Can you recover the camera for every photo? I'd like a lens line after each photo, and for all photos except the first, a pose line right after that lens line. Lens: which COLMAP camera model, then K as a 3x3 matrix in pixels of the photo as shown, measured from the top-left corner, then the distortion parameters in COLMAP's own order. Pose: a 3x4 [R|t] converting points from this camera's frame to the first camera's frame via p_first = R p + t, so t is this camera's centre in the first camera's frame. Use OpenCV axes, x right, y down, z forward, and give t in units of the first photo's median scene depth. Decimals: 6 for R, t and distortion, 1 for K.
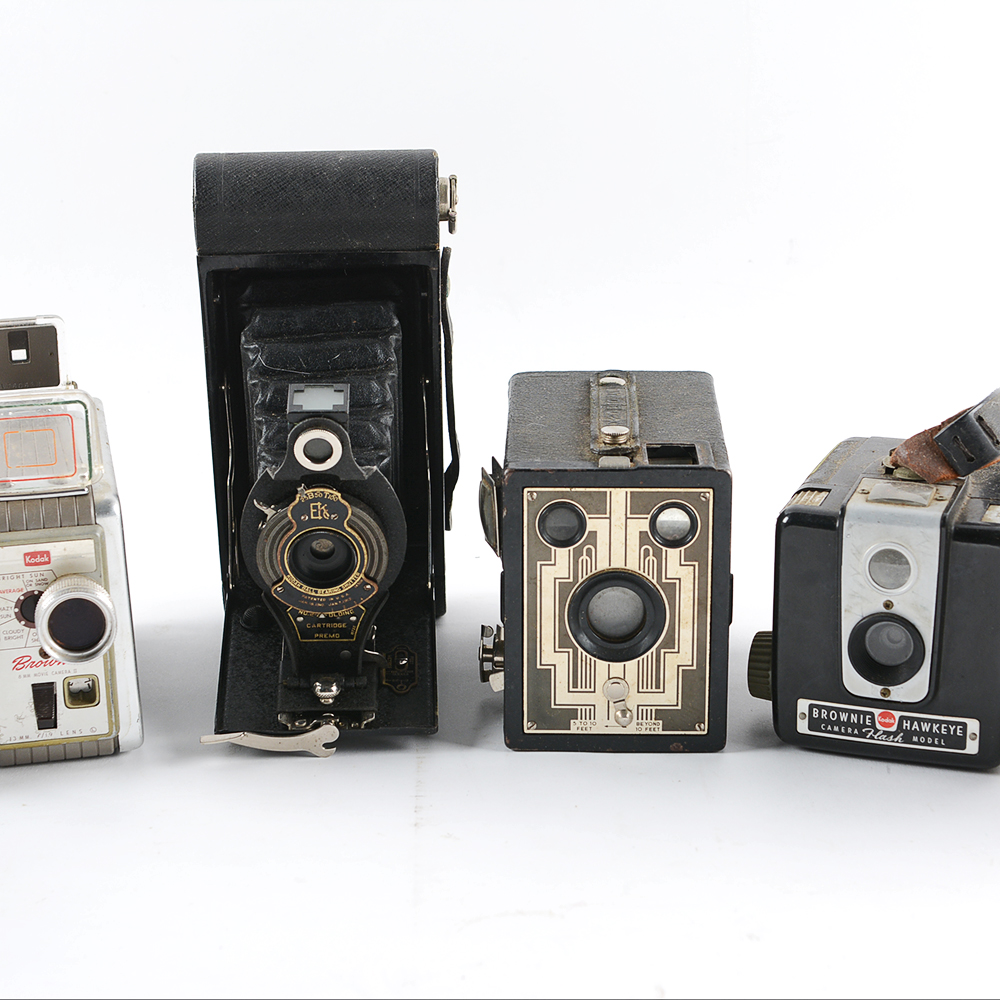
lens RADIAL K [[2637.6, 0, 531.8], [0, 2637.6, 499.4], [0, 0, 1]] dist [0.035937, 0.461834]
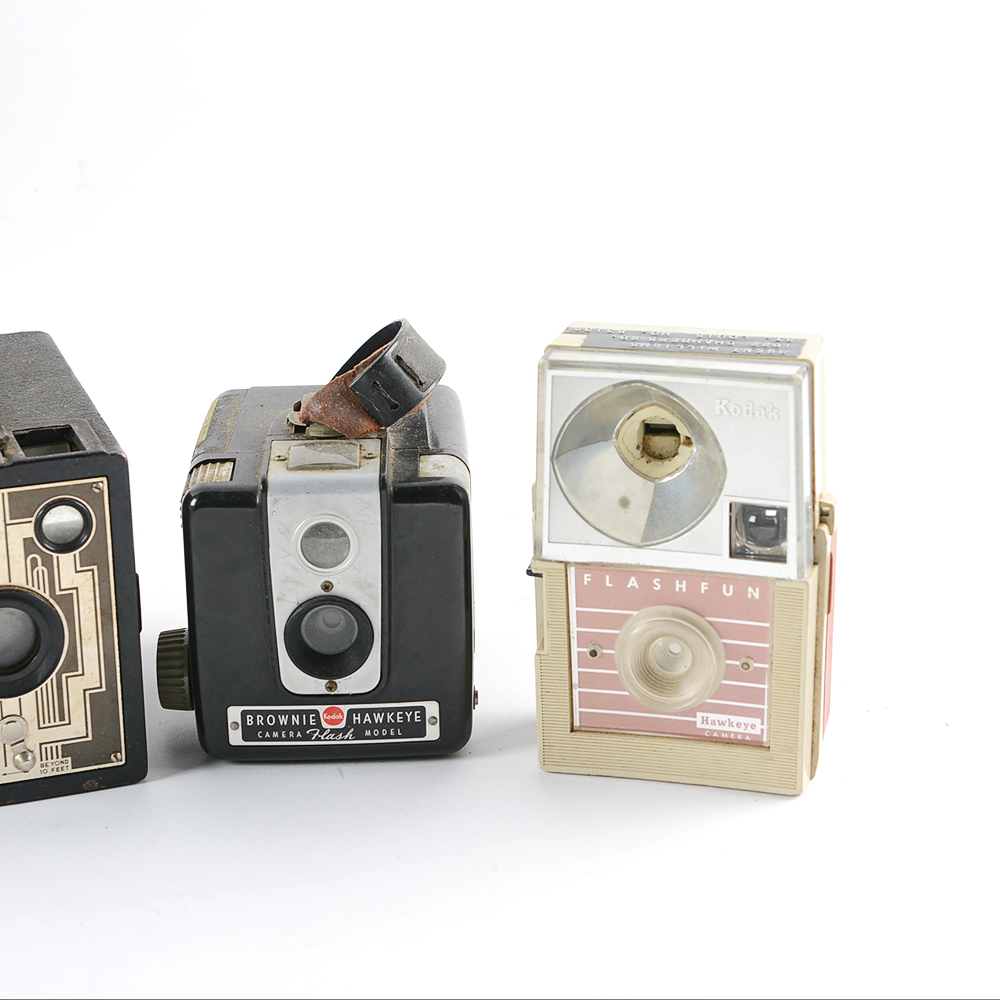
lens RADIAL K [[2637.6, 0, 531.8], [0, 2637.6, 499.4], [0, 0, 1]] dist [0.035937, 0.461834]
pose [[0.937321, -0.125919, 0.324921, -0.076751], [0.111522, 0.991786, 0.062639, -0.033918], [-0.330140, -0.022477, 0.943664, 0.164439]]
